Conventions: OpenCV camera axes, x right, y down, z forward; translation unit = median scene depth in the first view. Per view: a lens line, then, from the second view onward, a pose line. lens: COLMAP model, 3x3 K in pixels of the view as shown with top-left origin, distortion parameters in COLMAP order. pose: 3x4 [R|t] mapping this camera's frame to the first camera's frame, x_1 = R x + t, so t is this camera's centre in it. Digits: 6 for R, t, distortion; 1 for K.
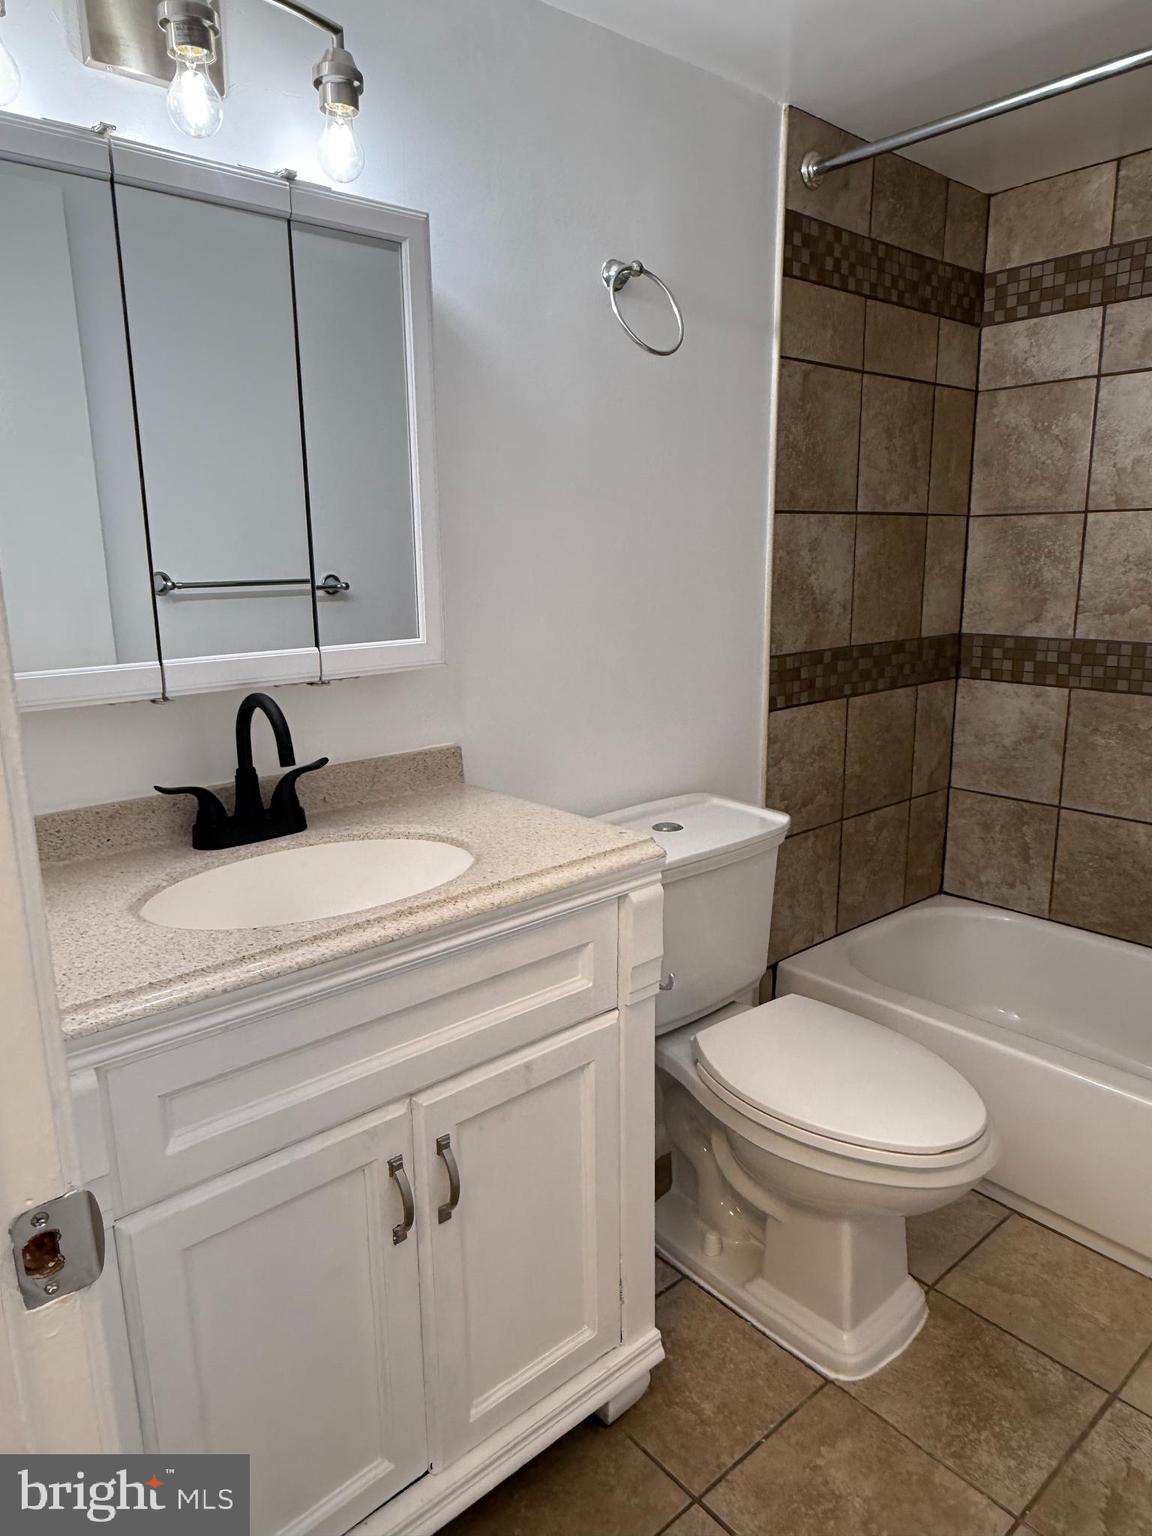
lens RADIAL K [[985.6, 0, 576.0], [0, 985.6, 768.0], [0, 0, 1]] dist [-0.000294, 0.000323]
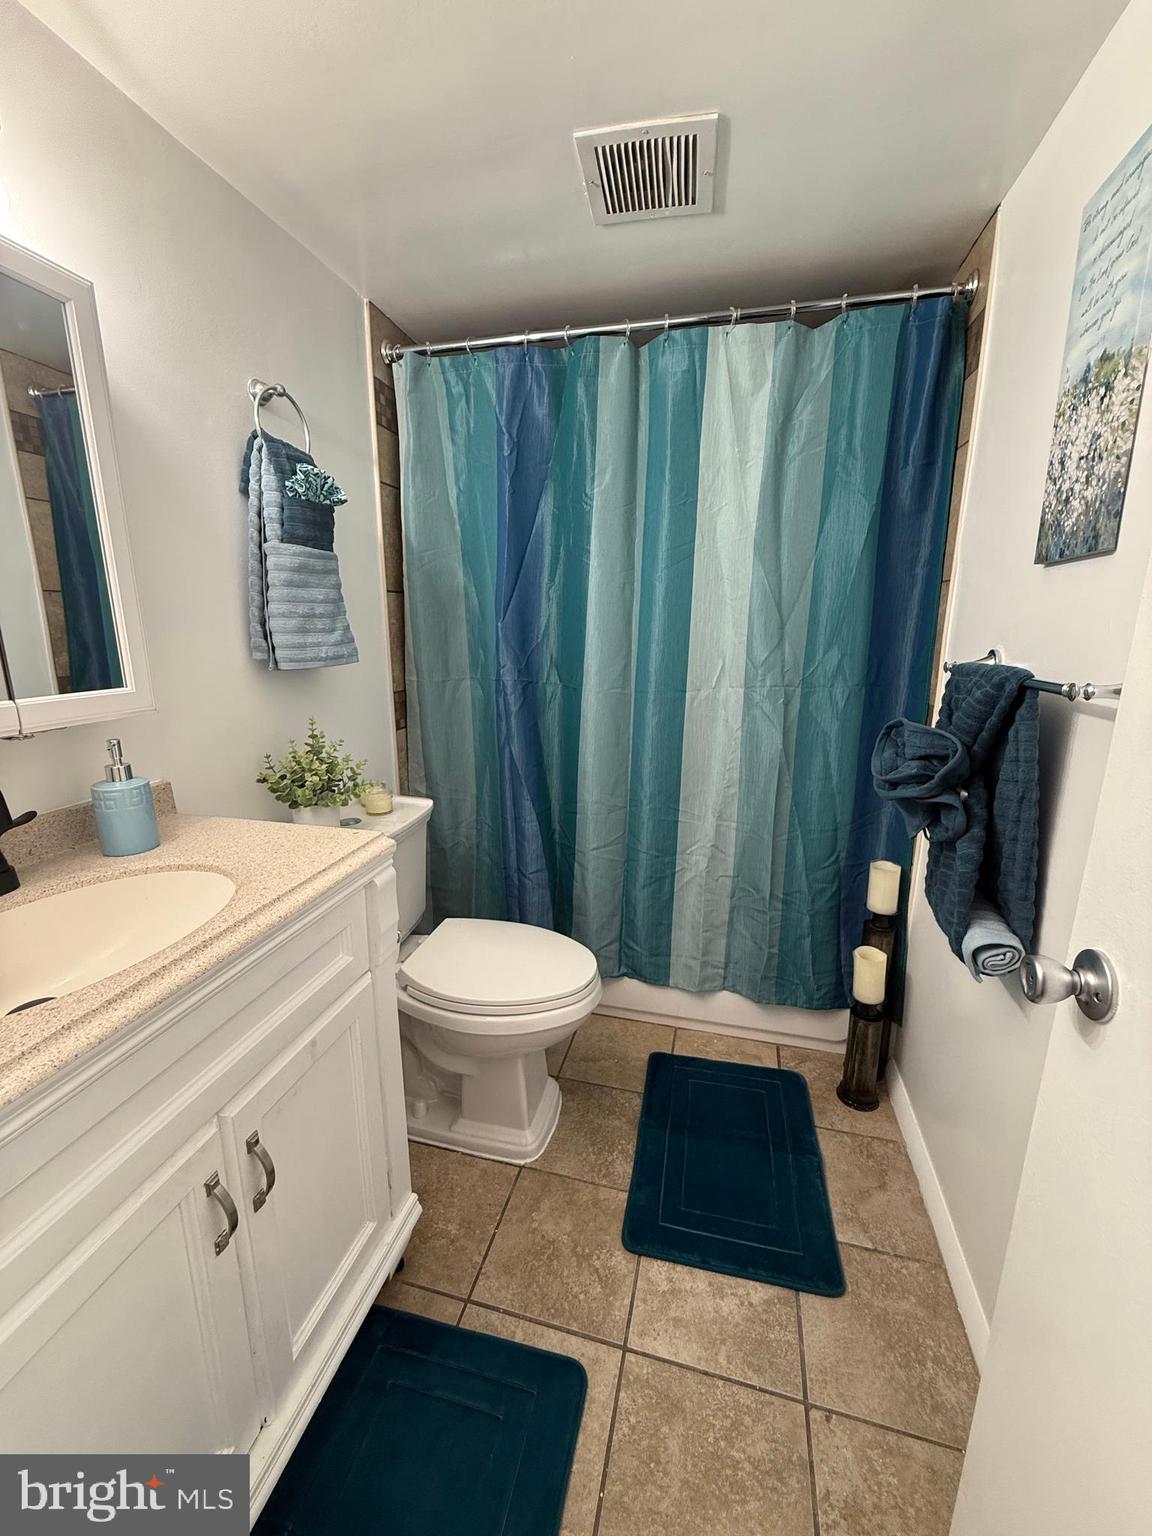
lens RADIAL K [[608.8, 0, 580.8], [0, 608.8, 765.2], [0, 0, 1]] dist [0.000338, -0.000304]
pose [[0.822835, -0.114851, 0.556554, -0.105739], [0.112119, 0.992924, 0.039140, -0.014535], [-0.557111, 0.030194, 0.829889, 0.140961]]
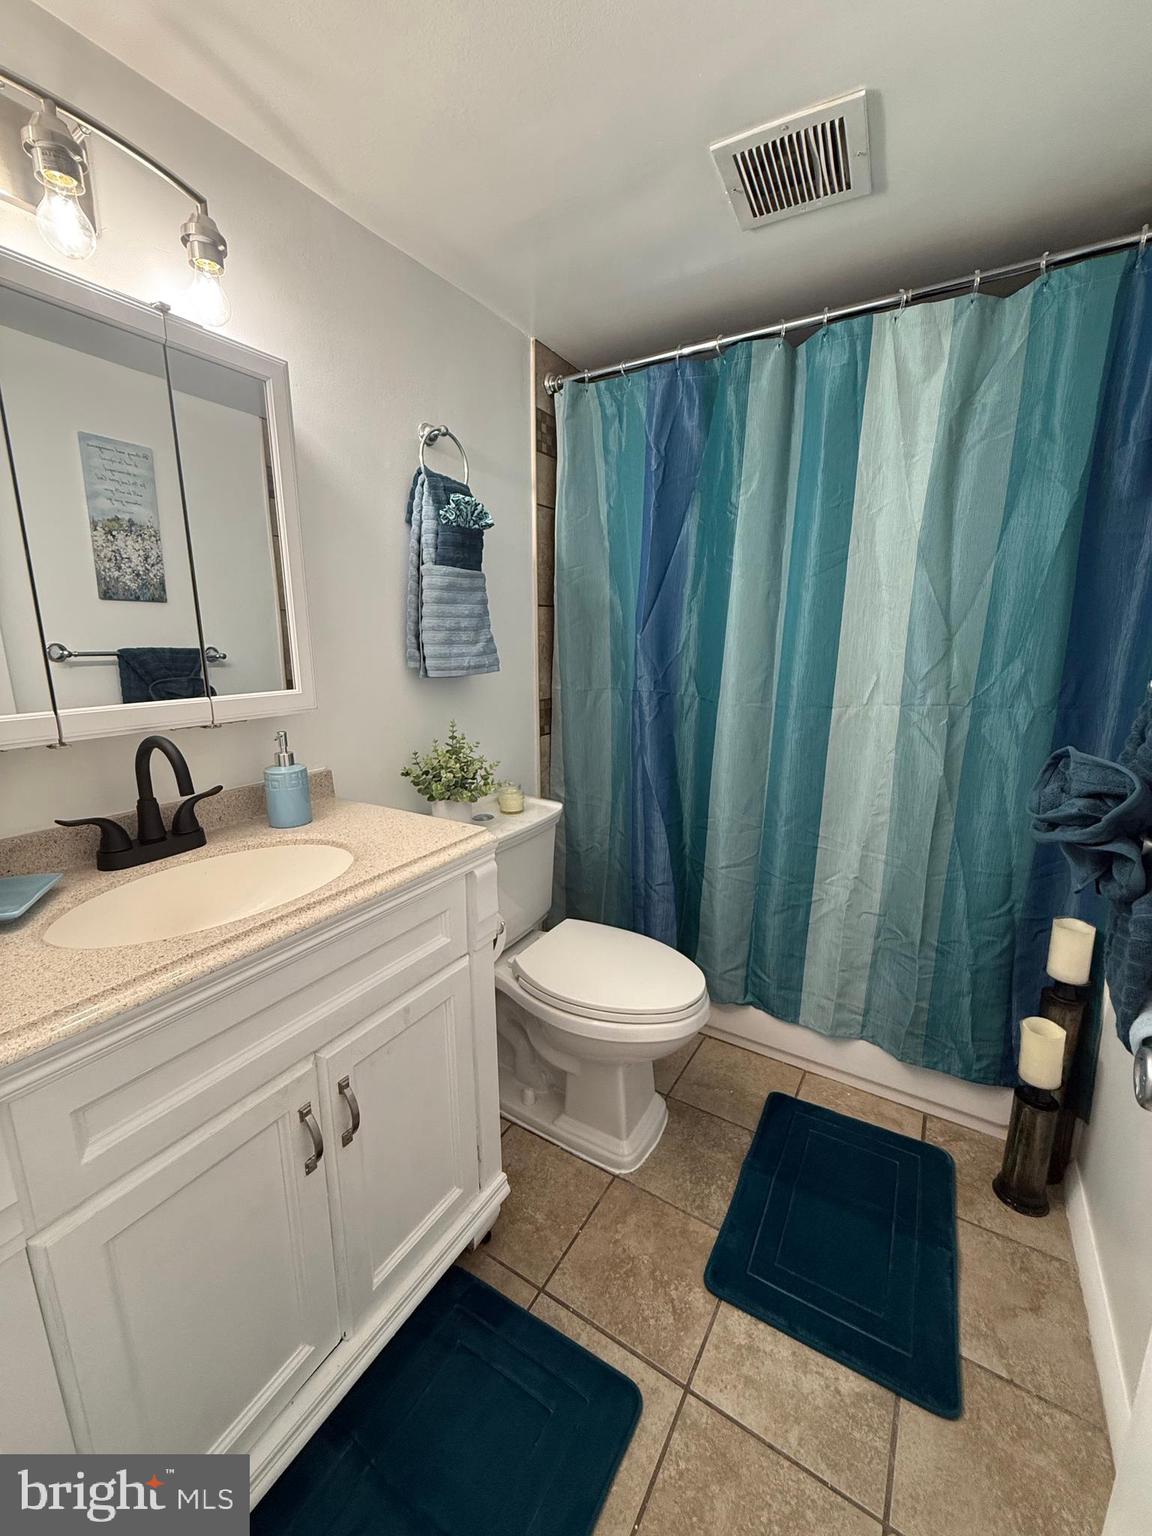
lens RADIAL K [[609.9, 0, 578.0], [0, 609.9, 765.2], [0, 0, 1]] dist [-0.000643, 0.000088]
pose [[0.954510, -0.051770, 0.293651, -0.036200], [0.055450, 0.998453, -0.004213, -0.006104], [-0.292978, 0.020305, 0.955904, 0.099154]]
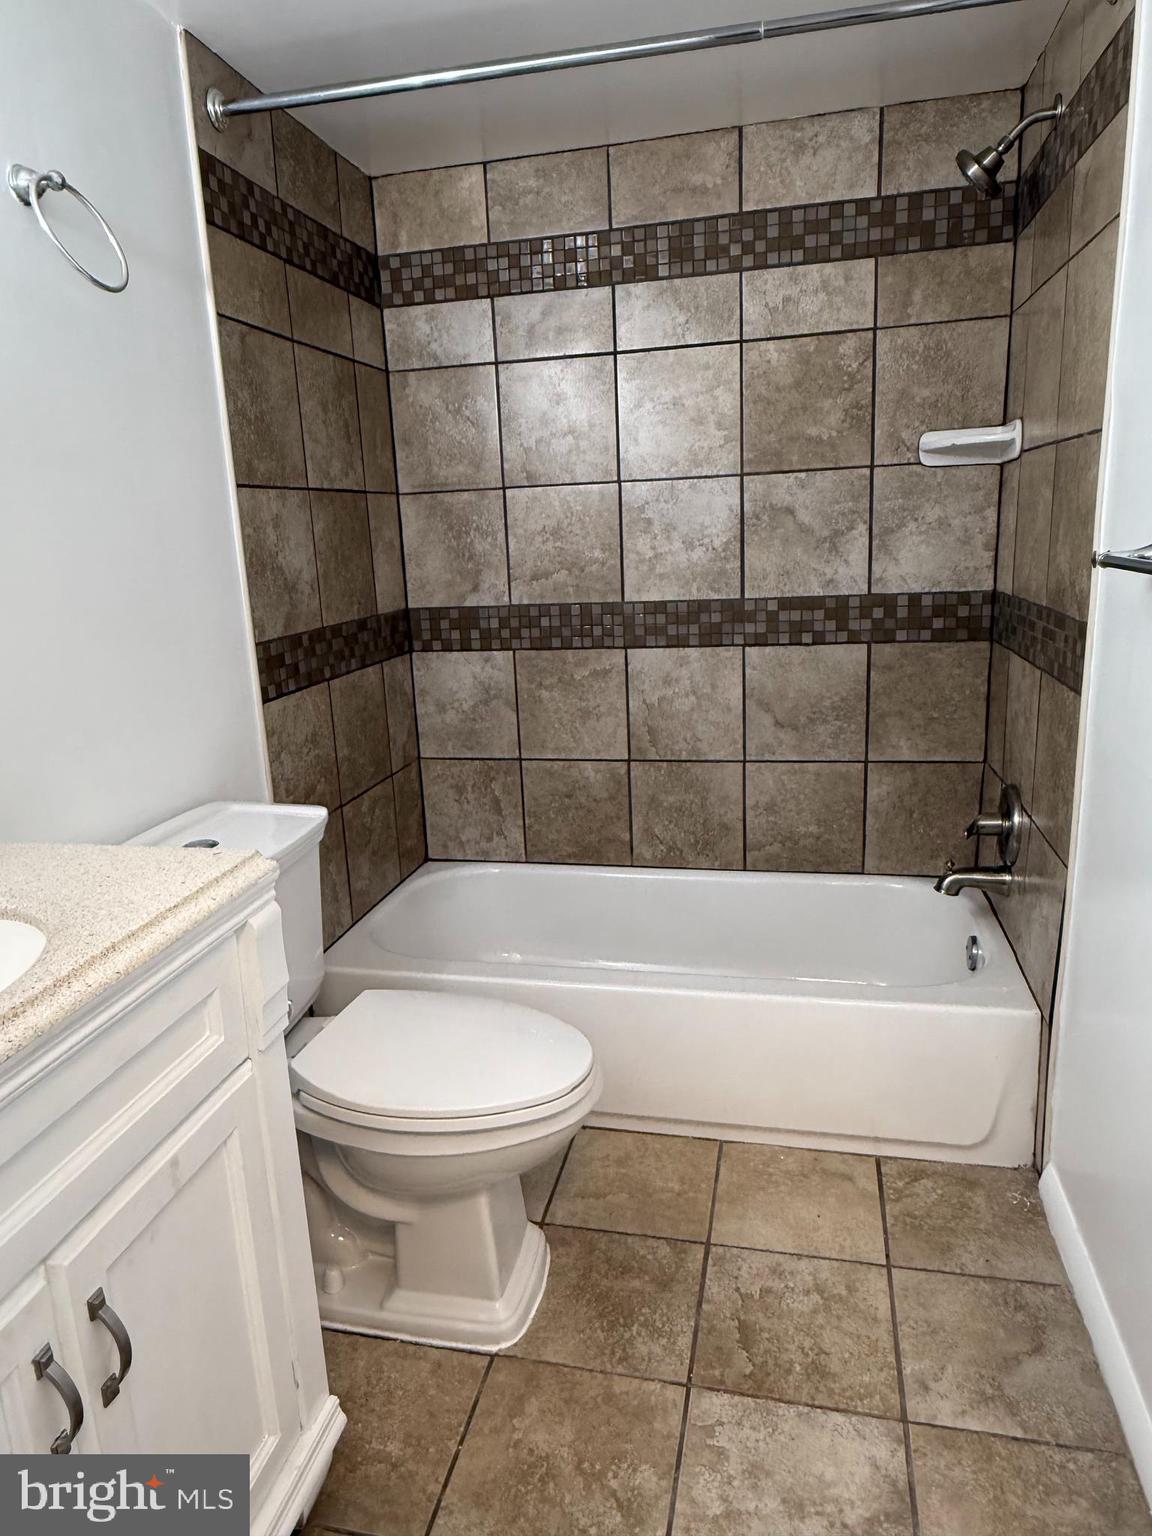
lens RADIAL K [[985.6, 0, 576.0], [0, 985.6, 768.0], [0, 0, 1]] dist [-0.000294, 0.000323]
pose [[0.805620, -0.164143, 0.569239, -0.130051], [0.160812, 0.985364, 0.056544, -0.003186], [-0.570189, 0.045987, 0.820226, 0.100714]]
